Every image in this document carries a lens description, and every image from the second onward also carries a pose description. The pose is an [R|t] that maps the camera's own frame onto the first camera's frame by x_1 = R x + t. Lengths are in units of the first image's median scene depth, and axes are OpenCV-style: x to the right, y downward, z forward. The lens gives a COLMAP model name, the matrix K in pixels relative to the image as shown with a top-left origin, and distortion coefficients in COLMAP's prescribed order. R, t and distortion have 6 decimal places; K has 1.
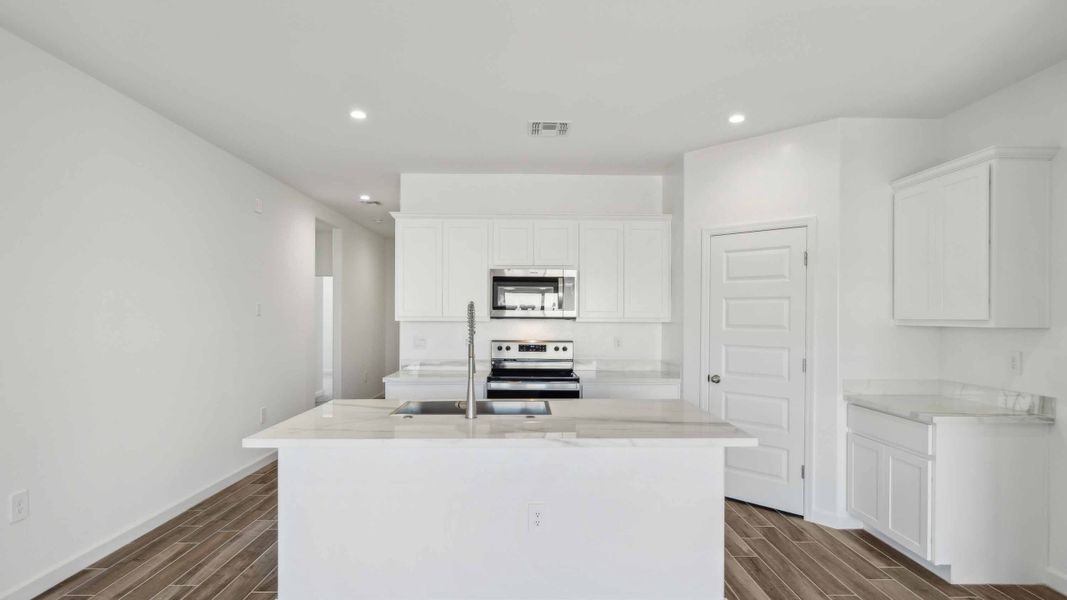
lens RADIAL K [[539.4, 0, 535.7], [0, 539.4, 321.8], [0, 0, 1]] dist [0.001834, 0.000235]
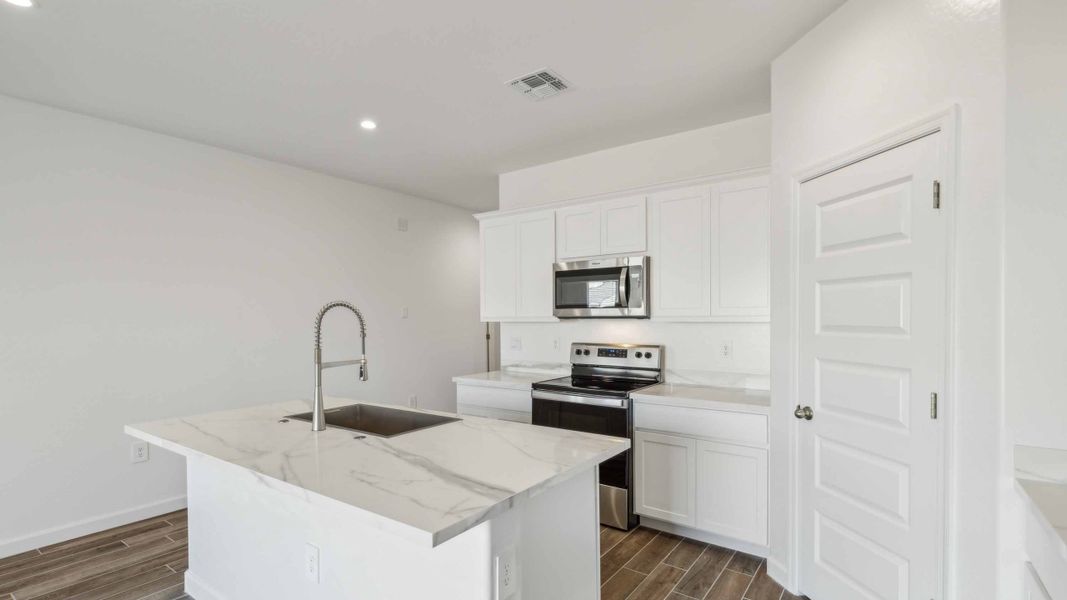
lens RADIAL K [[496.1, 0, 529.6], [0, 496.1, 329.4], [0, 0, 1]] dist [0.001331, 0.000070]
pose [[0.798082, 0.004618, -0.602531, 0.425527], [0.004325, 0.999901, 0.013393, 0.000558], [0.602533, -0.013295, 0.797983, 0.355219]]
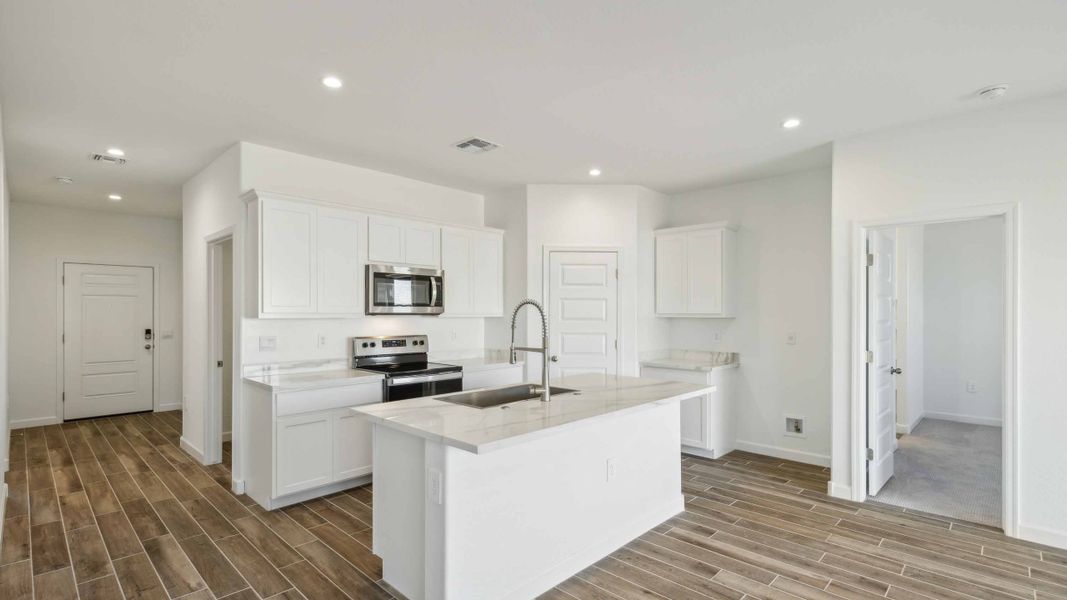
lens RADIAL K [[495.4, 0, 535.4], [0, 495.4, 312.4], [0, 0, 1]] dist [0.004379, 0.000269]
pose [[0.707975, -0.004159, 0.706225, -0.571991], [0.009184, 0.999952, -0.003319, -0.005670], [-0.706177, 0.008836, 0.707980, 0.164418]]
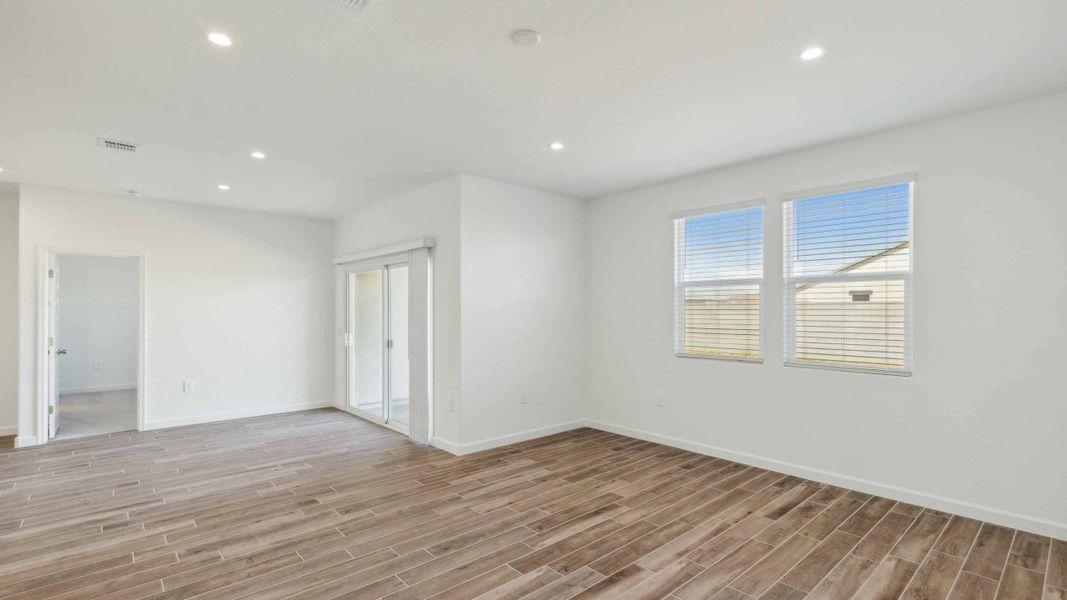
lens RADIAL K [[495.4, 0, 535.4], [0, 495.4, 312.4], [0, 0, 1]] dist [0.004379, 0.000269]
pose [[-0.651095, -0.007184, 0.758962, -1.320882], [0.002179, 0.999933, 0.011334, -0.009957], [-0.758993, 0.009033, -0.651036, 0.260393]]
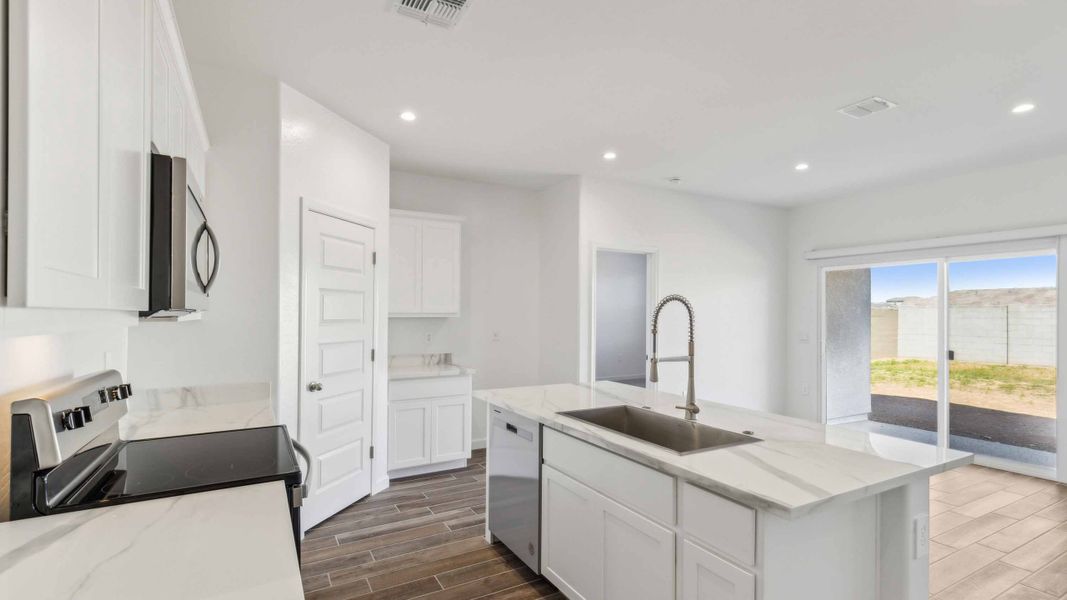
lens RADIAL K [[495.4, 0, 535.4], [0, 495.4, 312.4], [0, 0, 1]] dist [0.004379, 0.000269]
pose [[-0.476492, -0.006478, 0.879155, -0.490058], [0.001826, 0.999963, 0.008358, -0.012438], [-0.879177, 0.005588, -0.476462, 1.066876]]
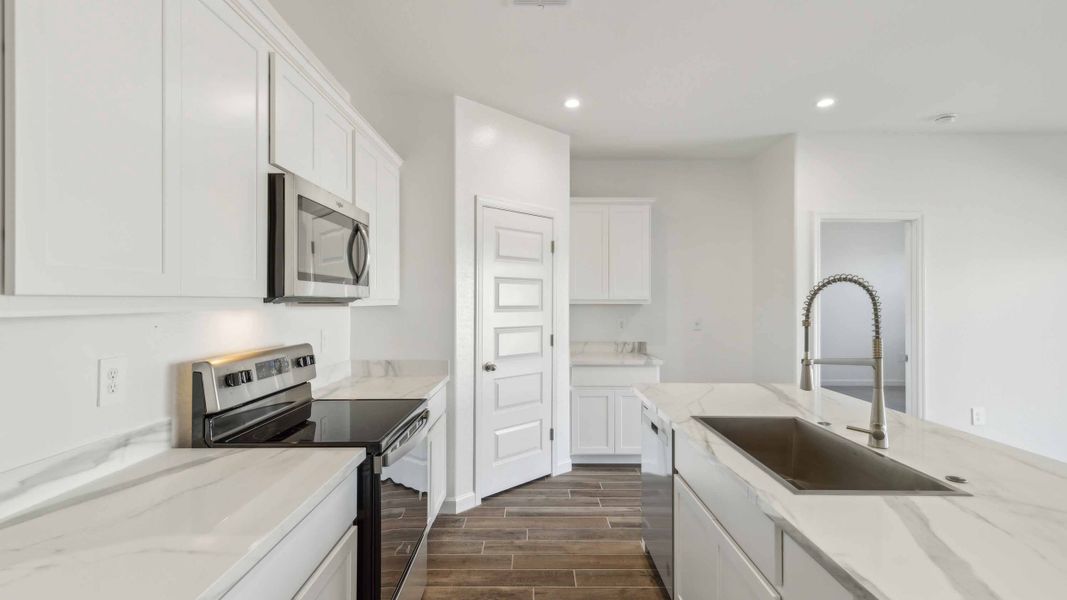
lens RADIAL K [[495.4, 0, 531.4], [0, 495.4, 295.4], [0, 0, 1]] dist [0.003756, -0.000022]
pose [[0.020448, 0.001716, 0.999789, -0.490679], [0.007323, 0.999971, -0.001866, -0.010982], [-0.999764, 0.007360, 0.020435, 0.917403]]
